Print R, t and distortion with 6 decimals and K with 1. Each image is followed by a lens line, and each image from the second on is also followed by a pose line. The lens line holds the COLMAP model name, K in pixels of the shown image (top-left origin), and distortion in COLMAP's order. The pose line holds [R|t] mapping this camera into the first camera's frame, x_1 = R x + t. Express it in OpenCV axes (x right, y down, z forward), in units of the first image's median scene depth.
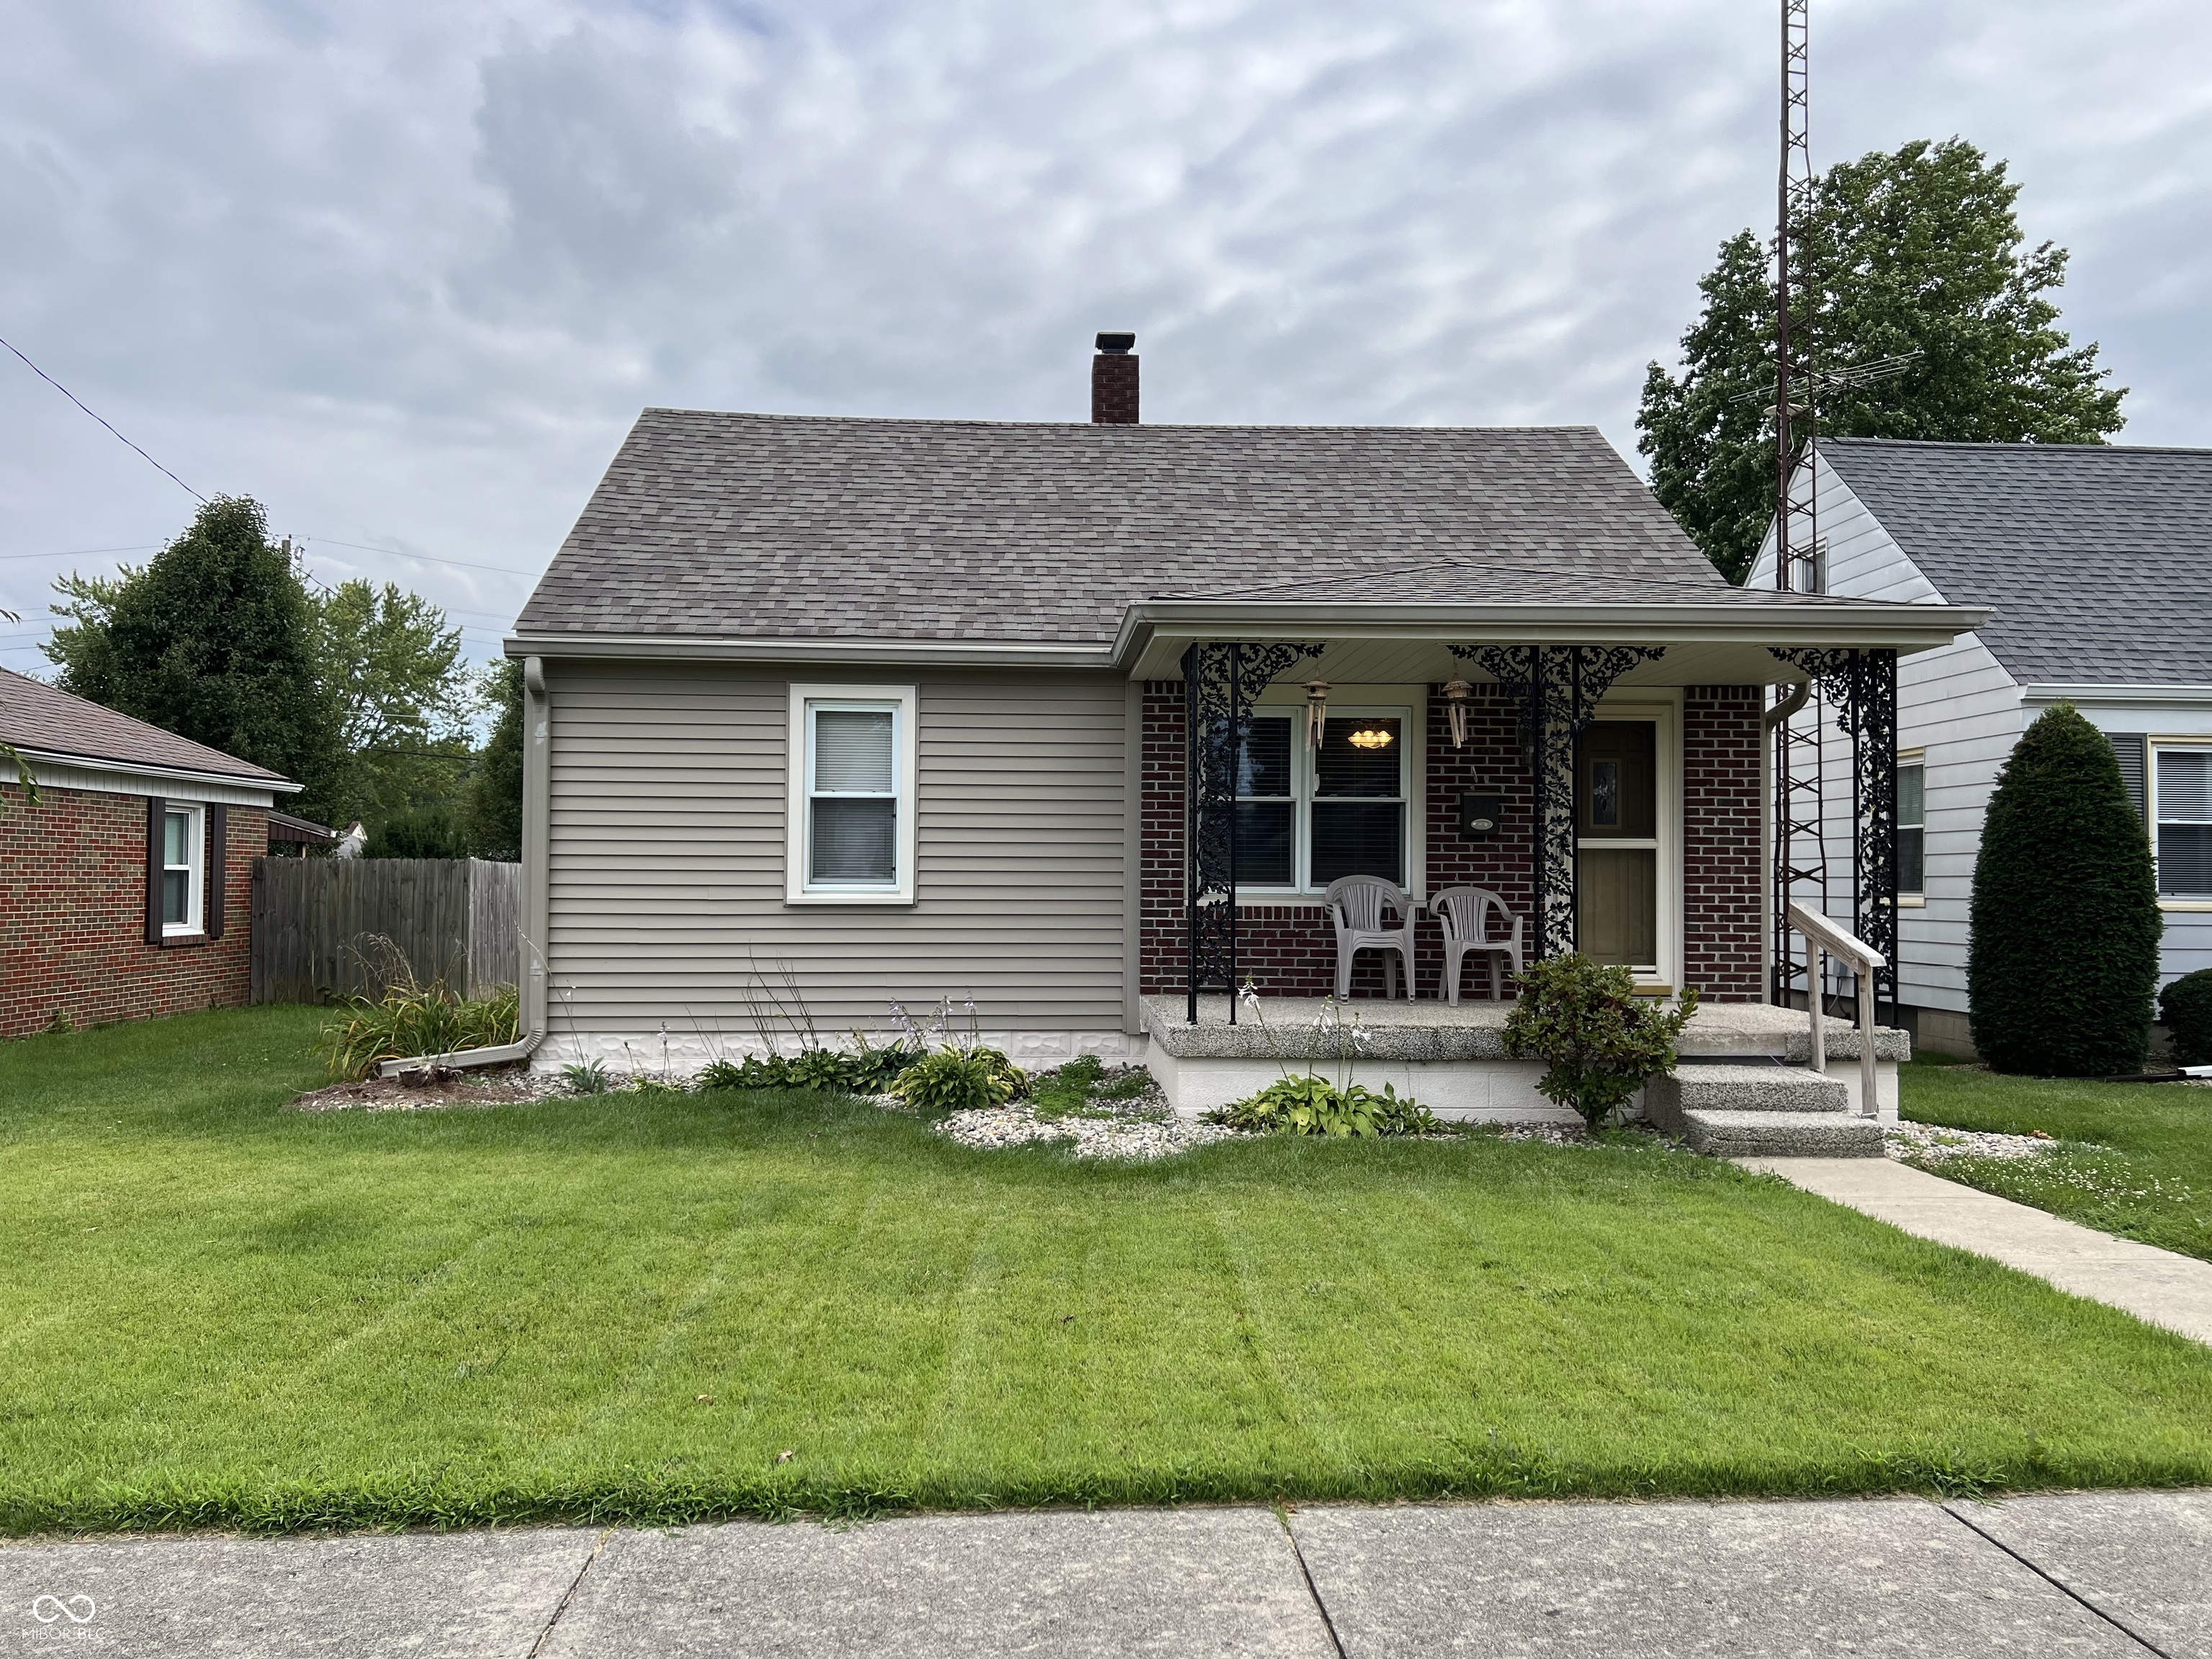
lens RADIAL K [[1701.5, 0, 1106.7], [0, 1701.5, 826.8], [0, 0, 1]] dist [0.067630, -0.077422]
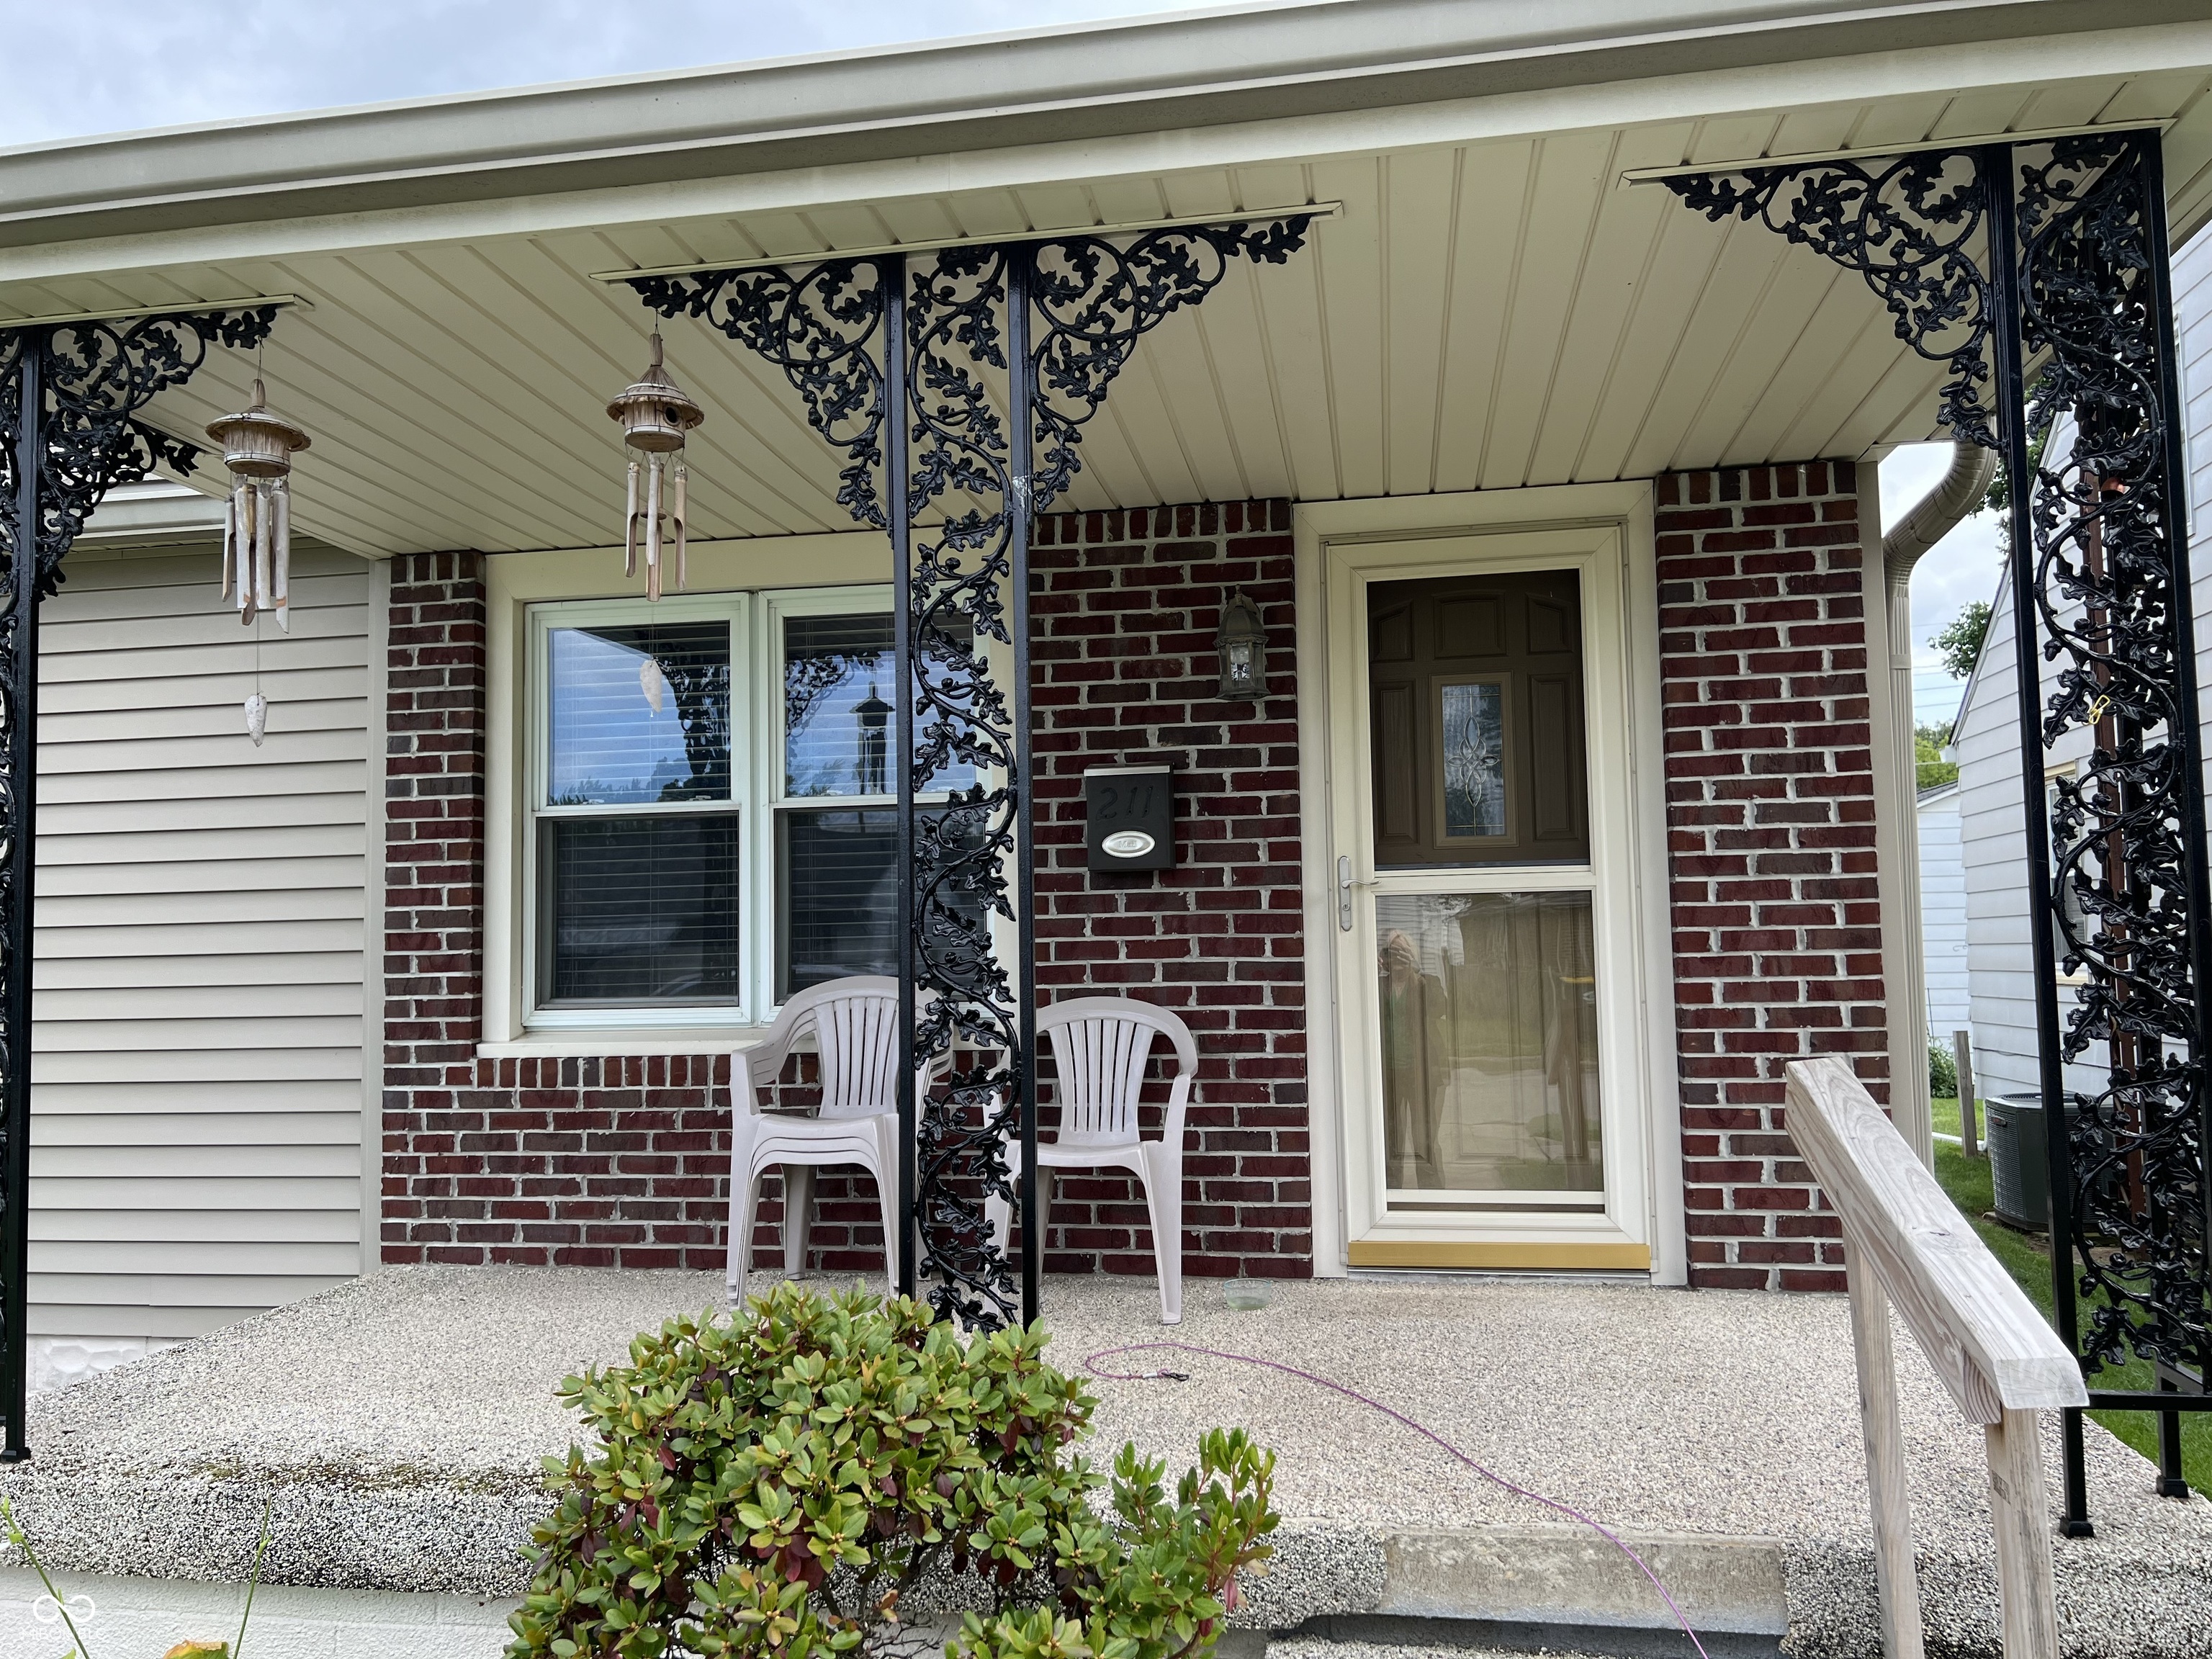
lens RADIAL K [[1701.5, 0, 1100.5], [0, 1701.5, 833.9], [0, 0, 1]] dist [0.067630, -0.077422]
pose [[0.974652, -0.042484, -0.219658, 0.298402], [0.033290, 0.998414, -0.045391, 0.014032], [0.221238, 0.036928, 0.974520, 0.593876]]
